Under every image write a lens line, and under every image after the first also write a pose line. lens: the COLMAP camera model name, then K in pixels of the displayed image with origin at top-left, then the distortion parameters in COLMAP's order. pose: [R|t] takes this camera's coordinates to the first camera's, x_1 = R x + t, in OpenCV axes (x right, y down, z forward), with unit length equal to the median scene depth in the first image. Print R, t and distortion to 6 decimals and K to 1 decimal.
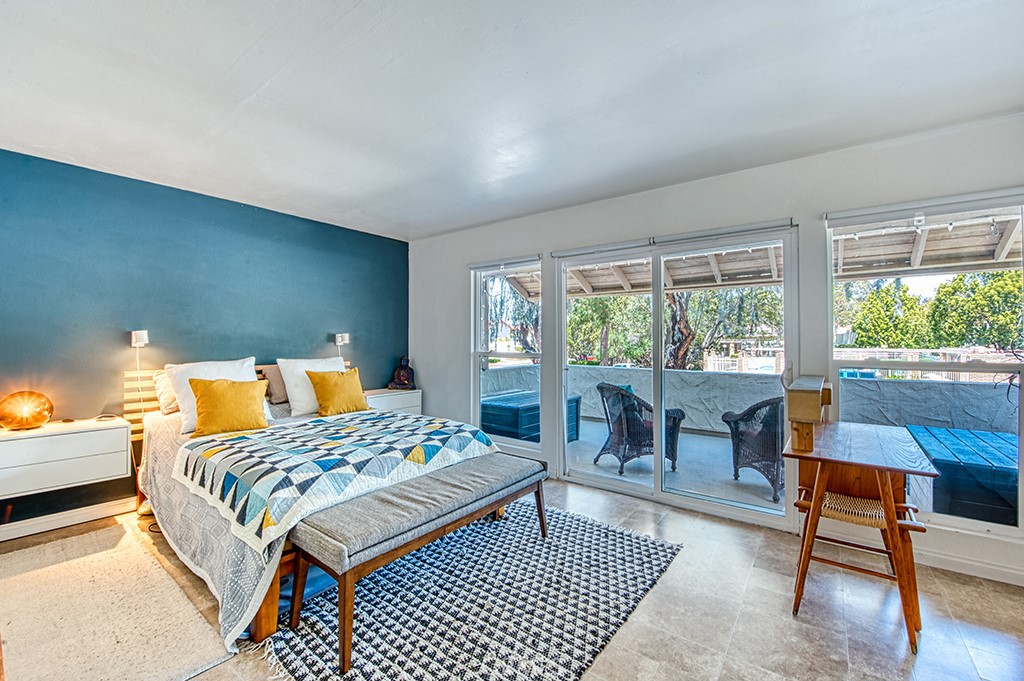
lens RADIAL K [[409.5, 0, 507.5], [0, 409.5, 346.7], [0, 0, 1]] dist [-0.009433, -0.001108]
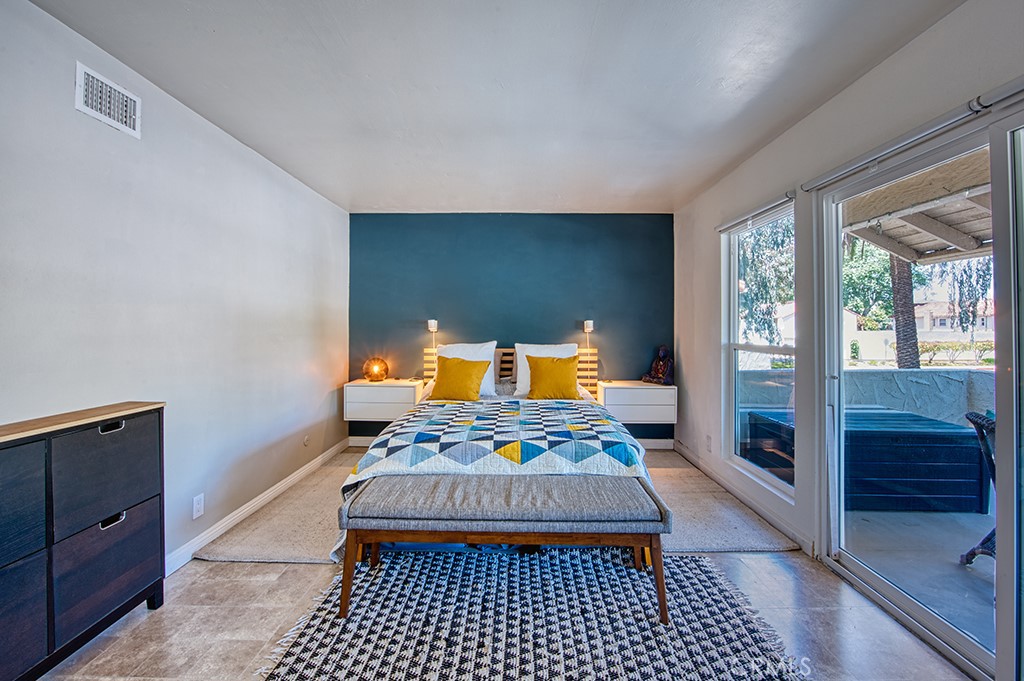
lens RADIAL K [[409.5, 0, 479.5], [0, 409.5, 332.3], [0, 0, 1]] dist [-0.009433, -0.001108]
pose [[0.608250, 0.010820, -0.793672, 0.476124], [-0.015348, 0.999880, 0.001869, -0.002802], [0.793597, 0.011045, 0.608344, 0.394388]]
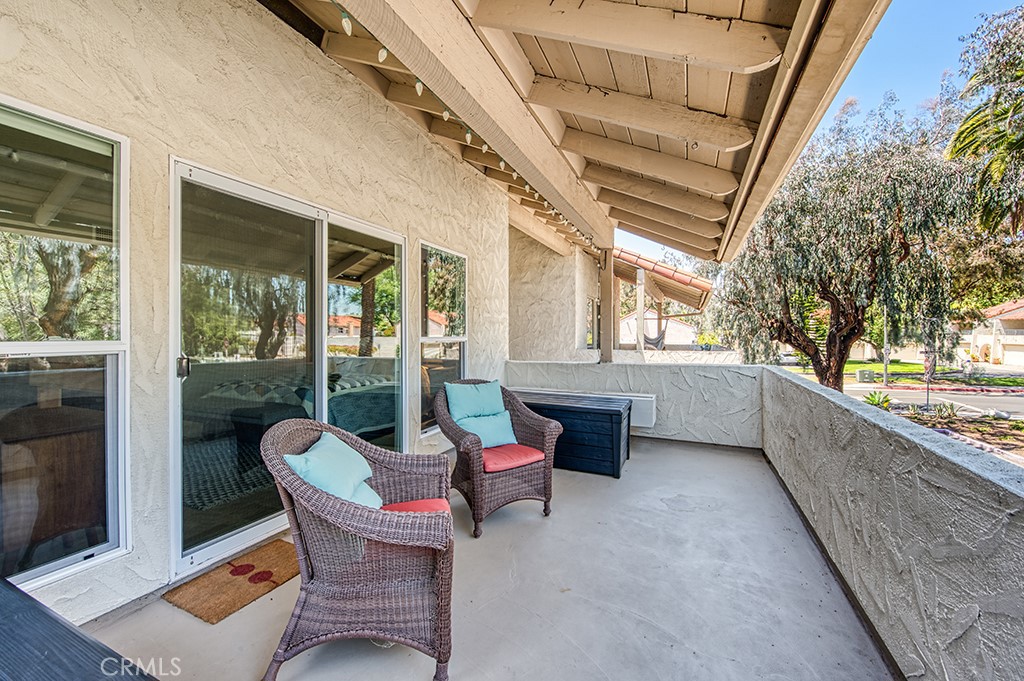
lens RADIAL K [[409.5, 0, 529.2], [0, 409.5, 337.2], [0, 0, 1]] dist [-0.009433, -0.001108]
pose [[0.259463, 0.010762, -0.965693, 2.024509], [-0.014902, 0.999863, 0.007139, 0.007165], [0.965638, 0.012538, 0.259588, 1.867059]]
